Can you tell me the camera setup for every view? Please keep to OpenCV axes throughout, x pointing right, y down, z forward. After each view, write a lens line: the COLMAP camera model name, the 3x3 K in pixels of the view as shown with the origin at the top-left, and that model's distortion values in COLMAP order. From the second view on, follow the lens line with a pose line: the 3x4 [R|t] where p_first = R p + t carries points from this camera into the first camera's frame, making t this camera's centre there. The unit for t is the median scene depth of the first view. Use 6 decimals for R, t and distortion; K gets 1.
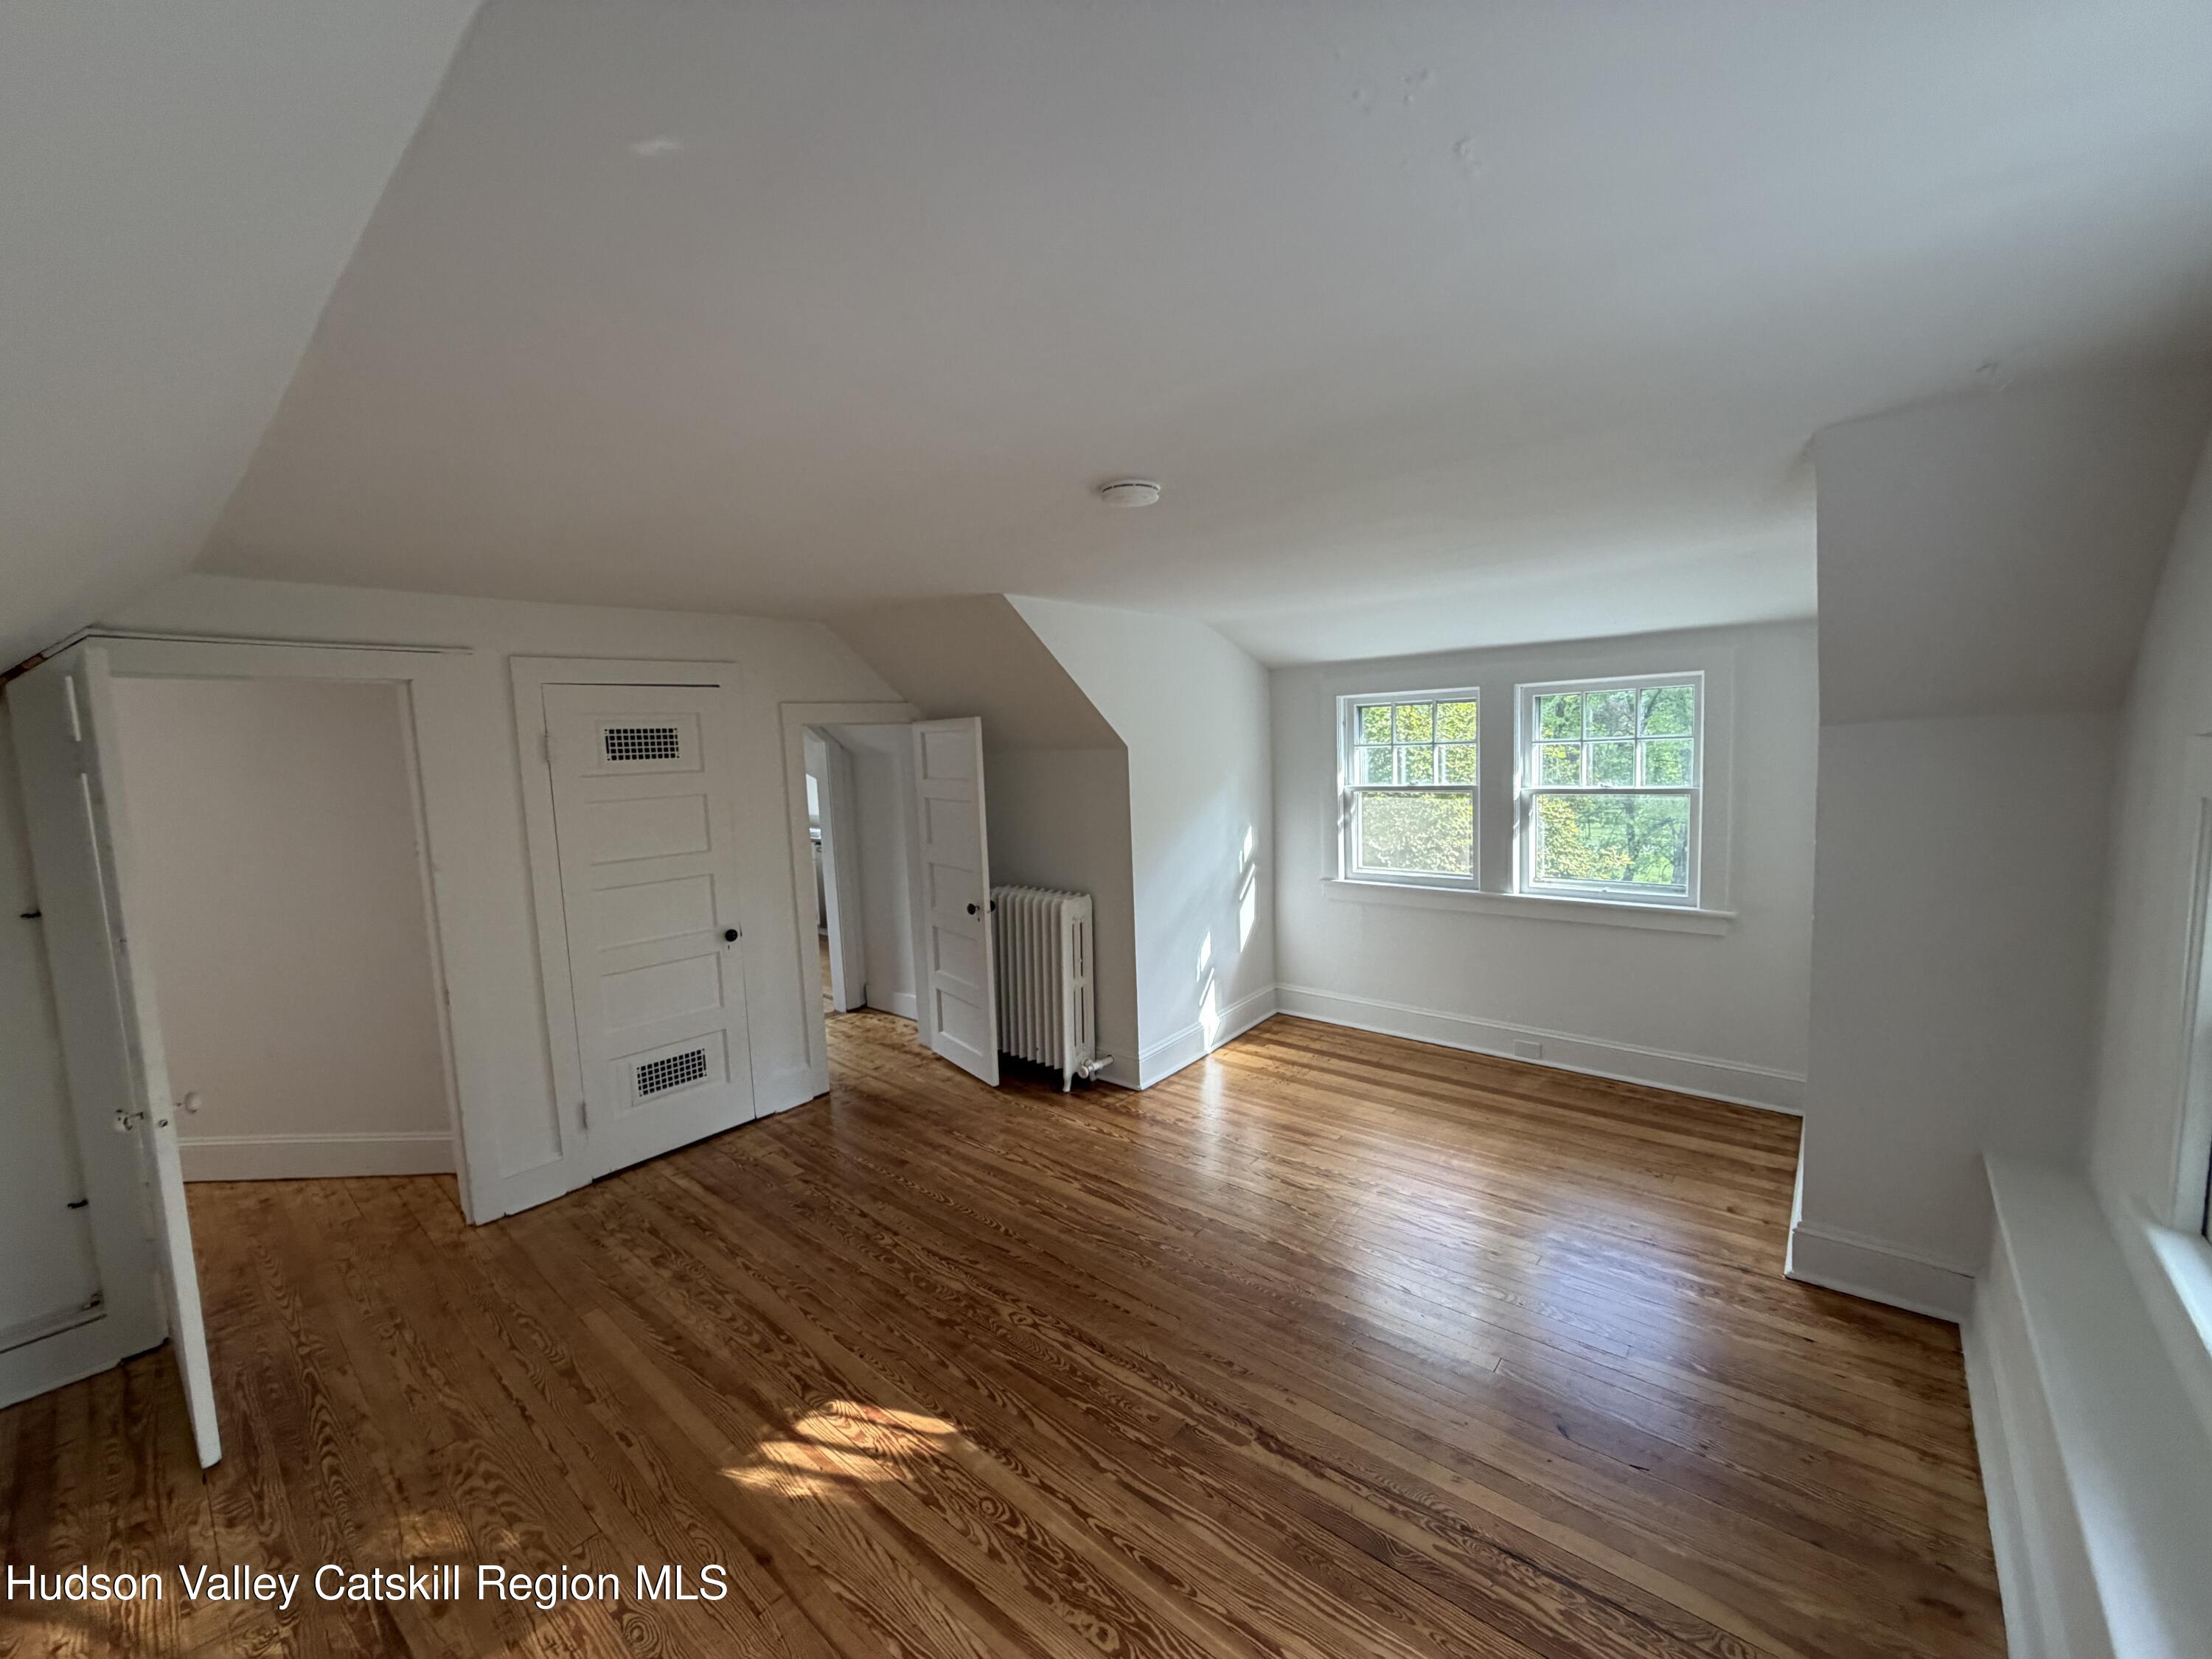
lens RADIAL K [[895.9, 0, 1085.8], [0, 895.9, 833.2], [0, 0, 1]] dist [0.000711, 0.000129]
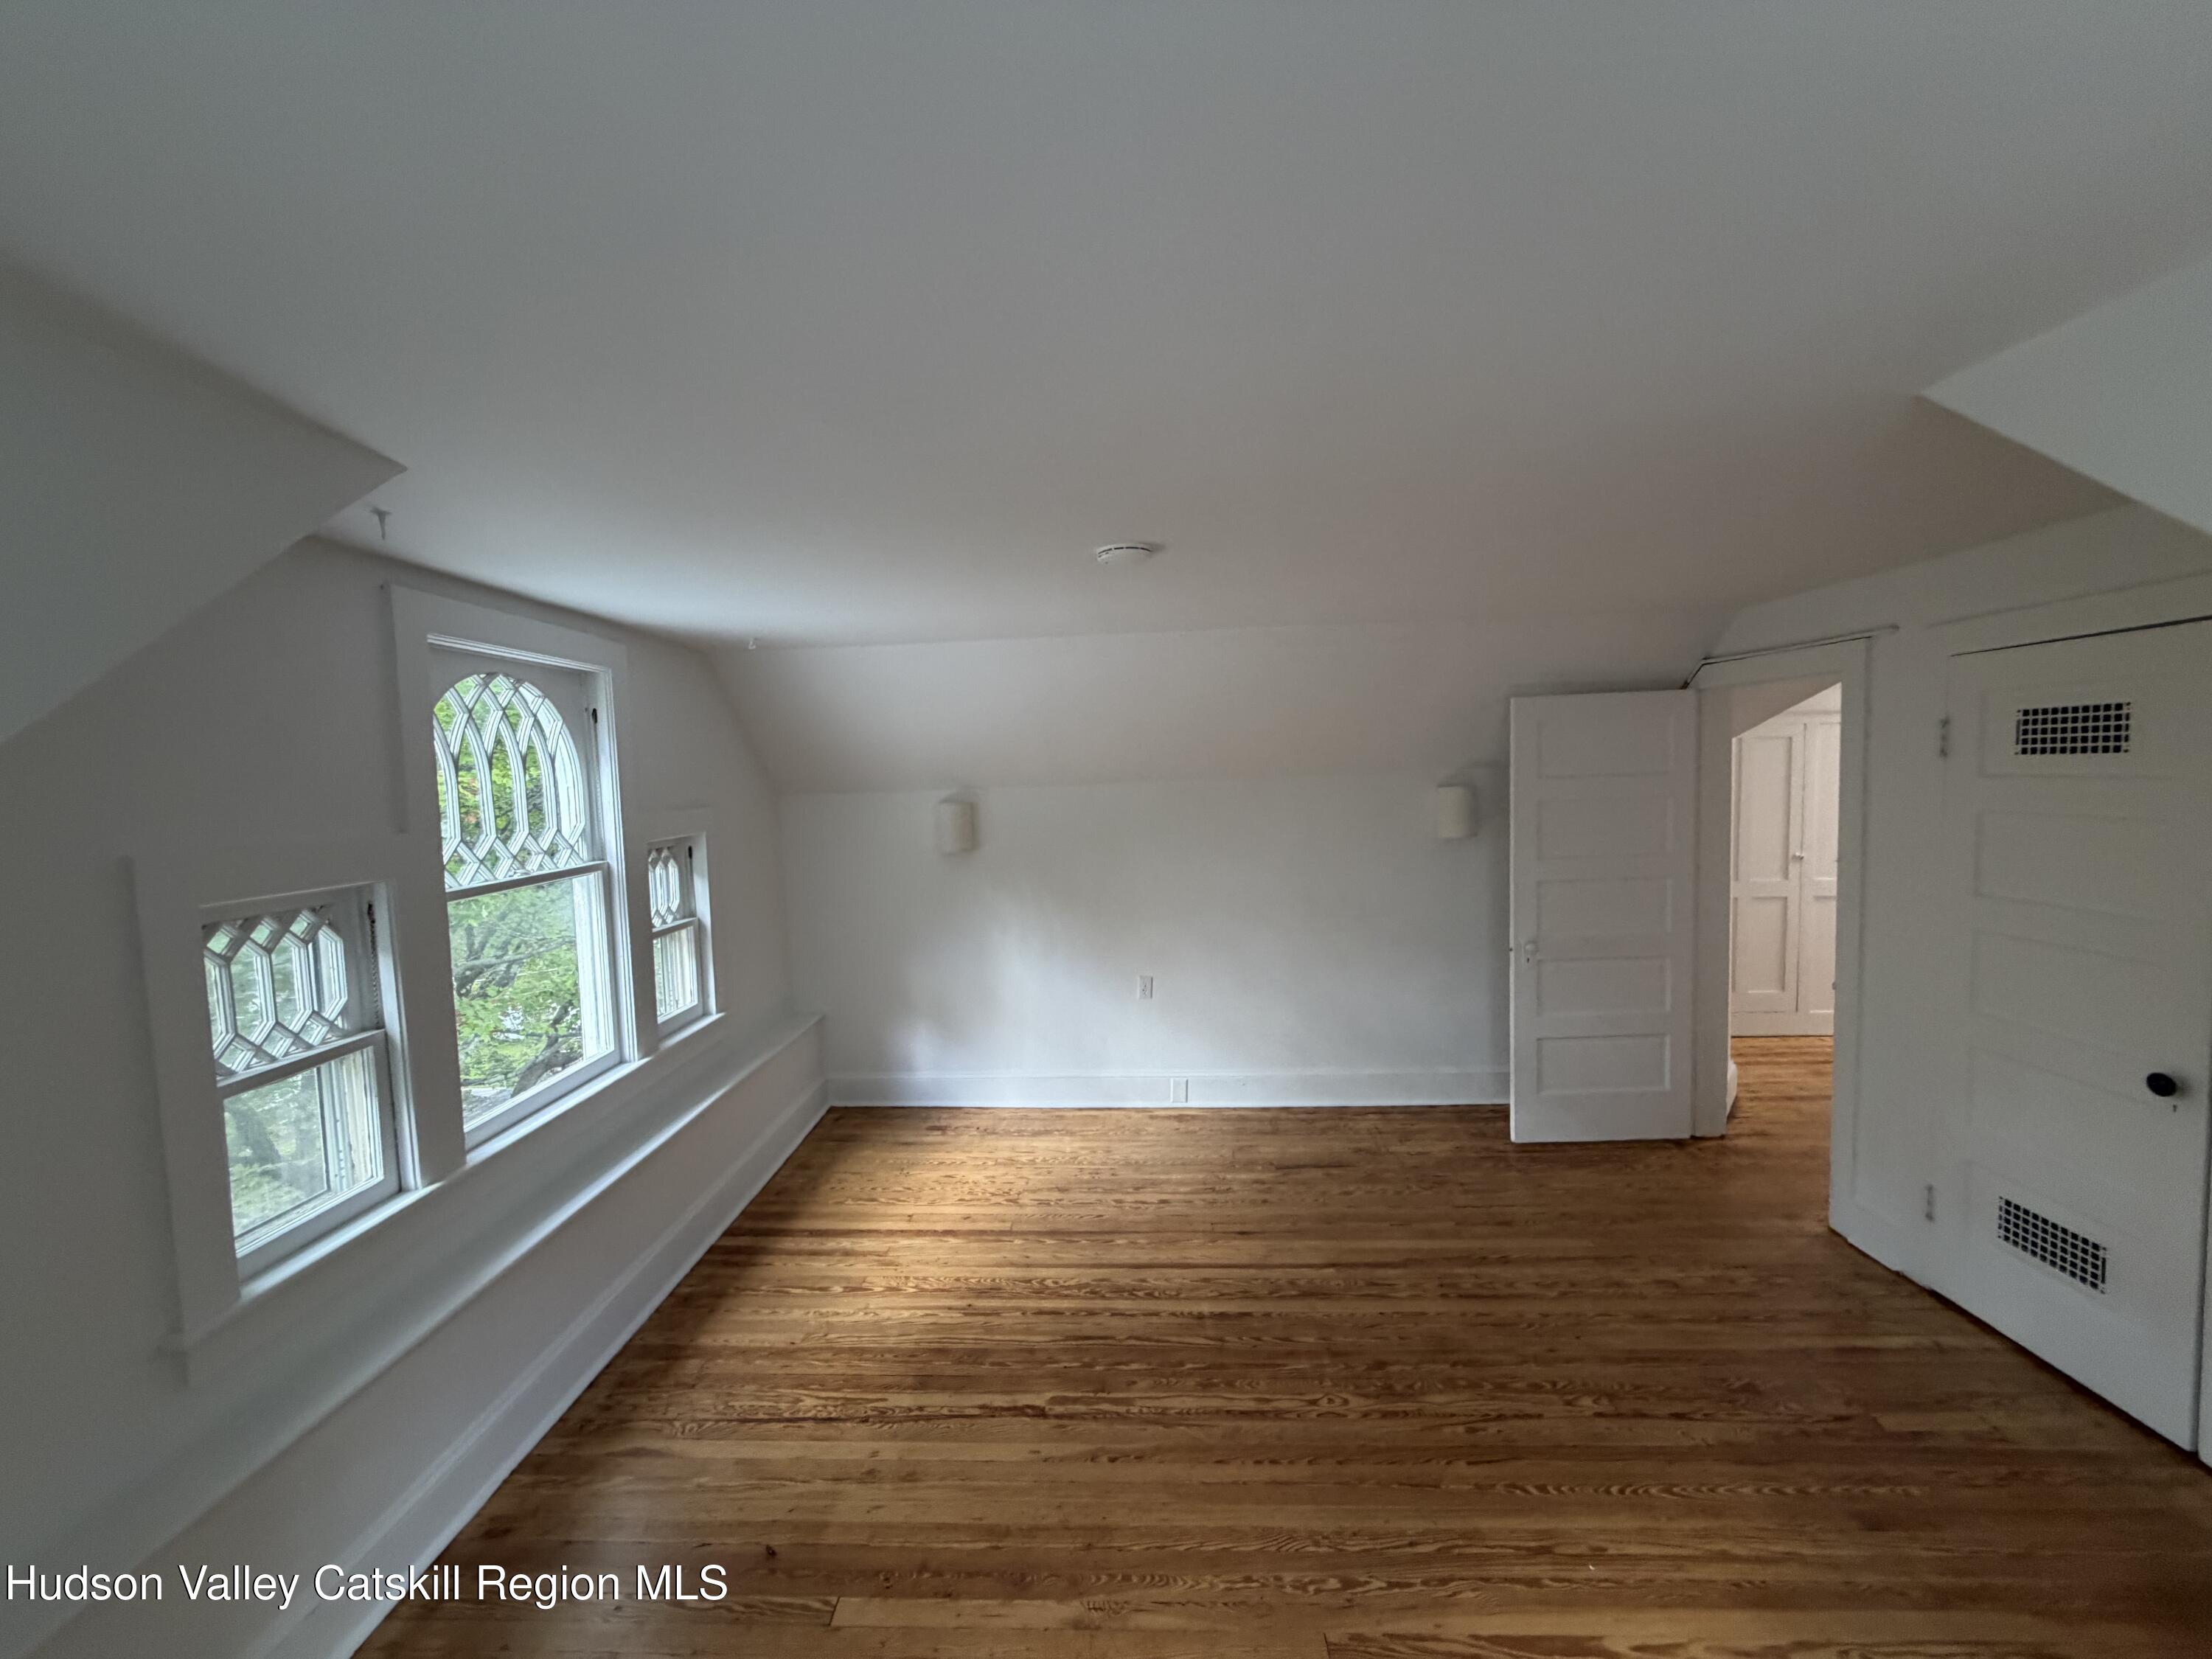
lens RADIAL K [[869.5, 0, 1102.4], [0, 869.5, 838.5], [0, 0, 1]] dist [-0.000643, 0.000071]
pose [[-0.764806, 0.112484, -0.634365, 0.701418], [-0.005440, 0.983478, 0.180946, -0.211144], [0.644238, 0.141839, -0.751558, 1.660058]]
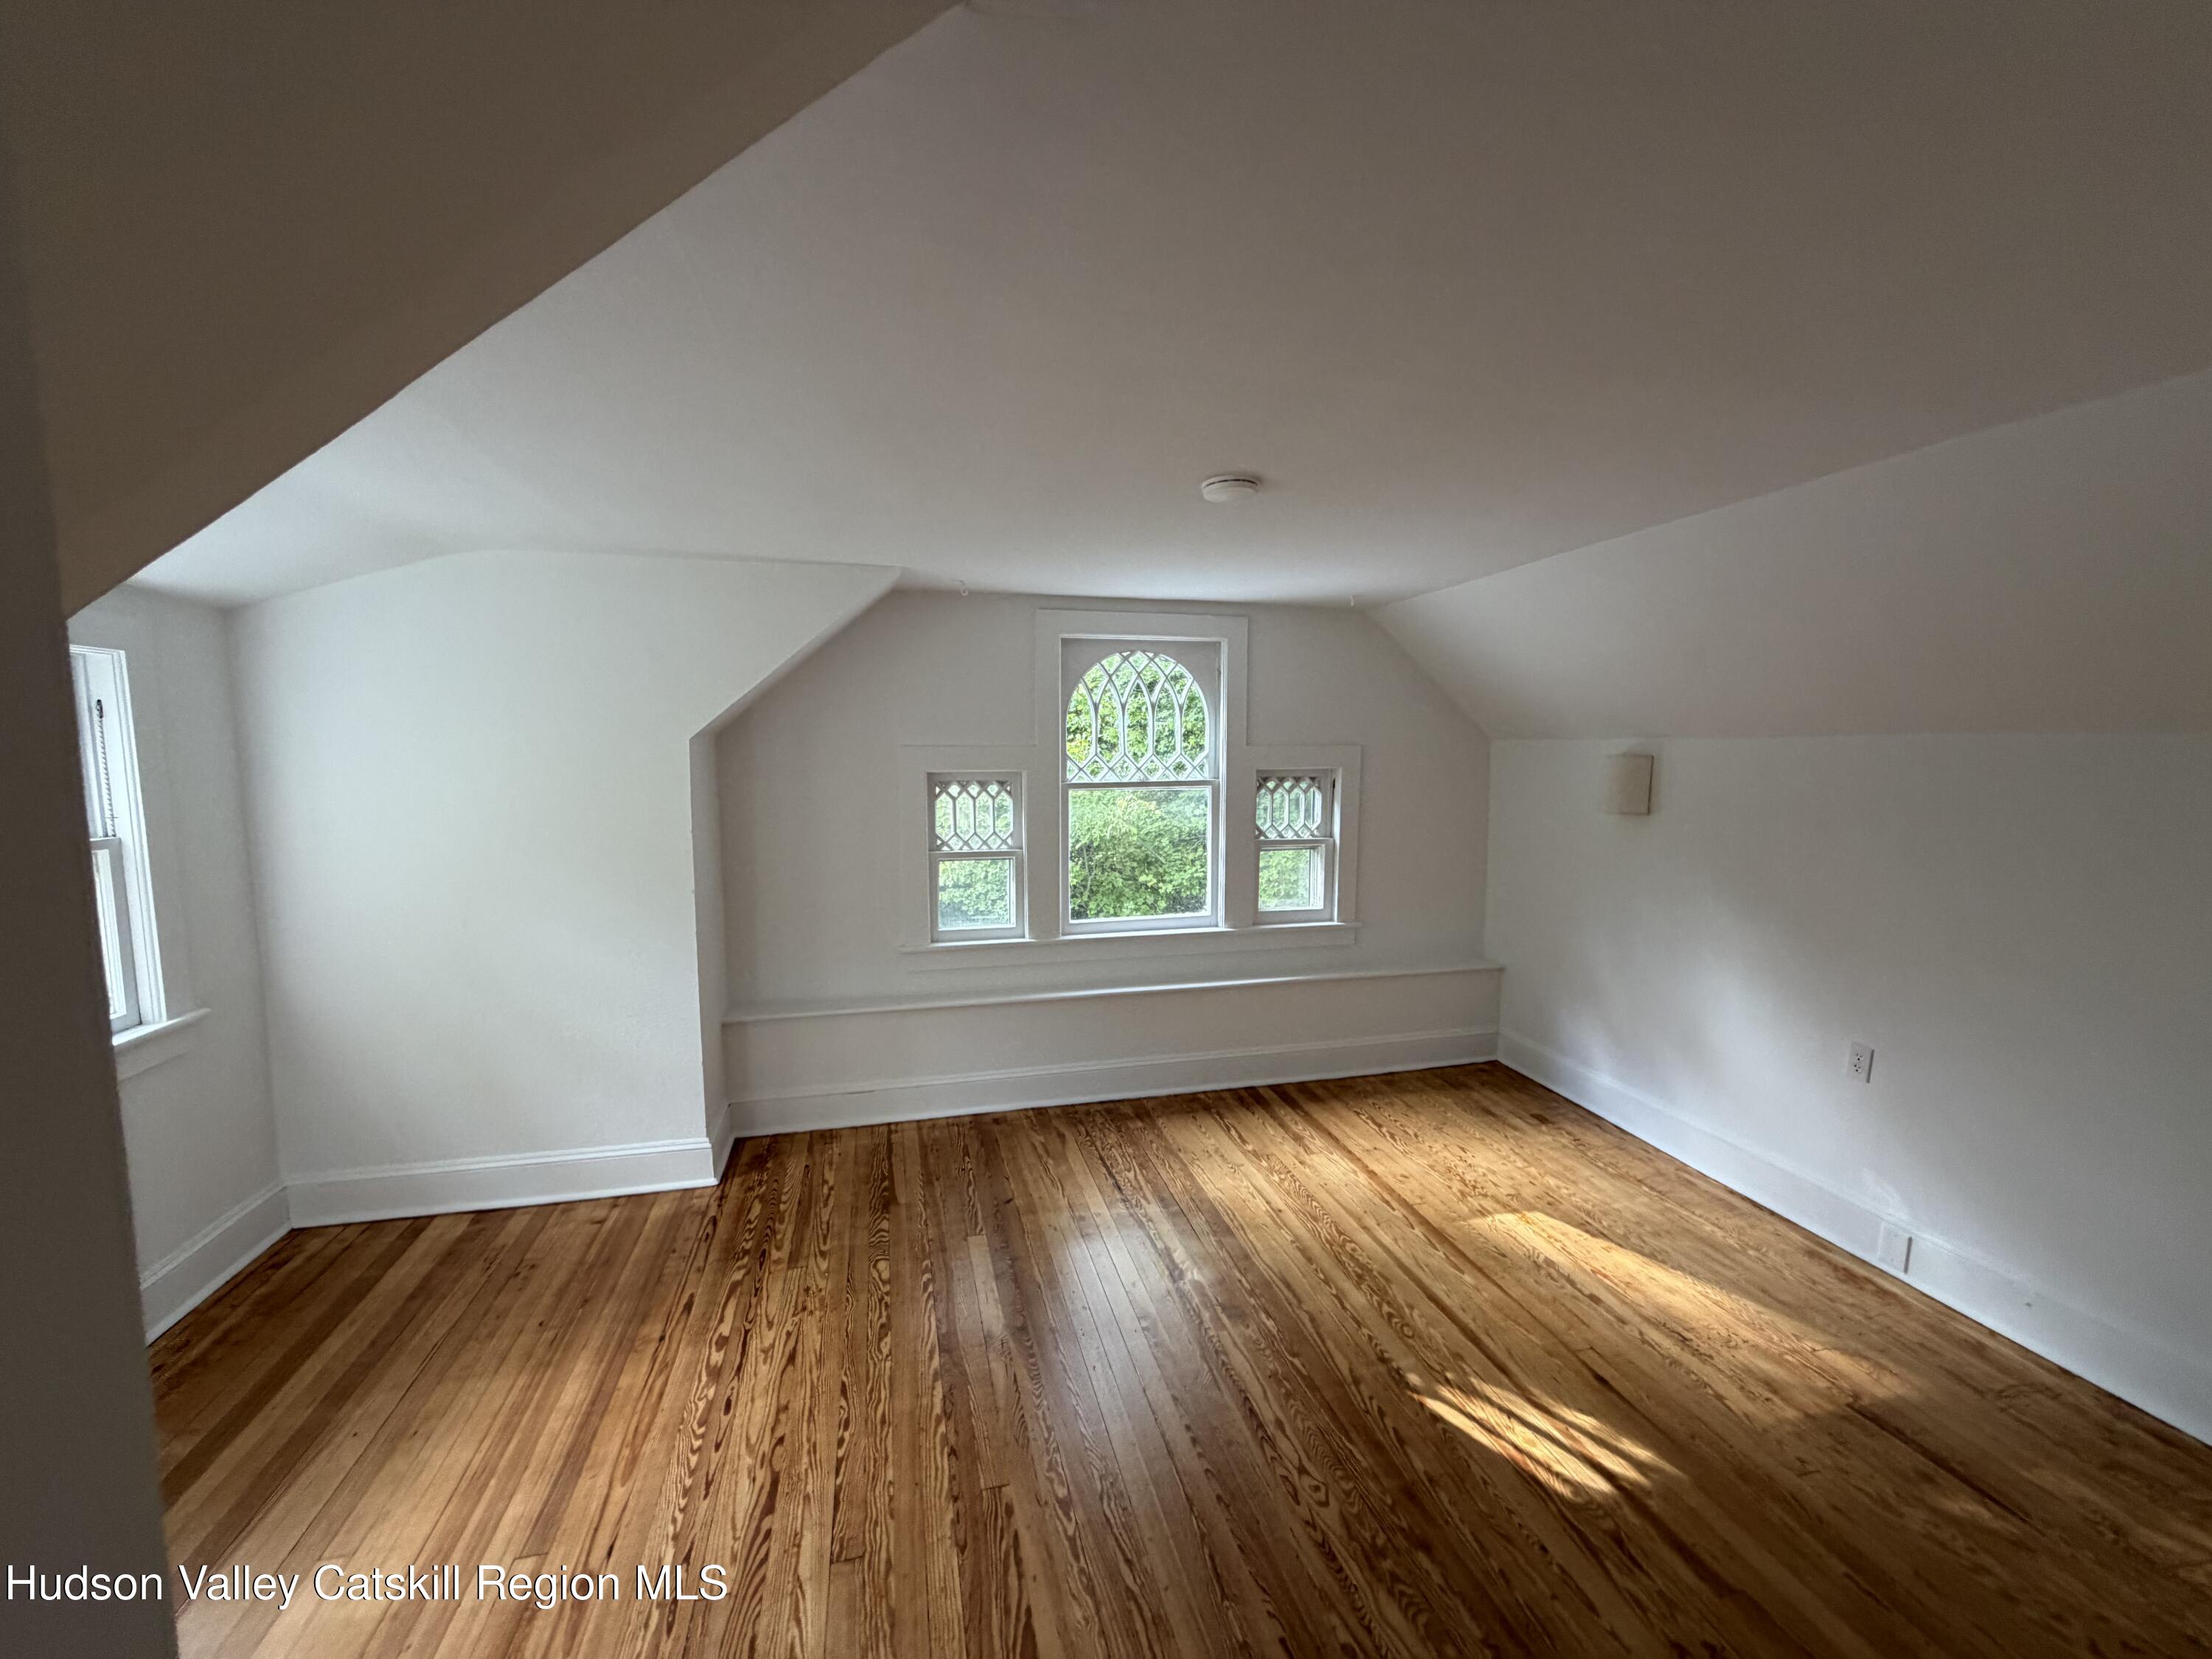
lens RADIAL K [[879.5, 0, 1113.0], [0, 879.5, 826.7], [0, 0, 1]] dist [-0.001038, -0.000100]
pose [[-0.834378, -0.012670, 0.551047, -0.378698], [0.090240, 0.983106, 0.159243, -0.151172], [-0.543756, 0.182596, -0.819139, 1.839099]]
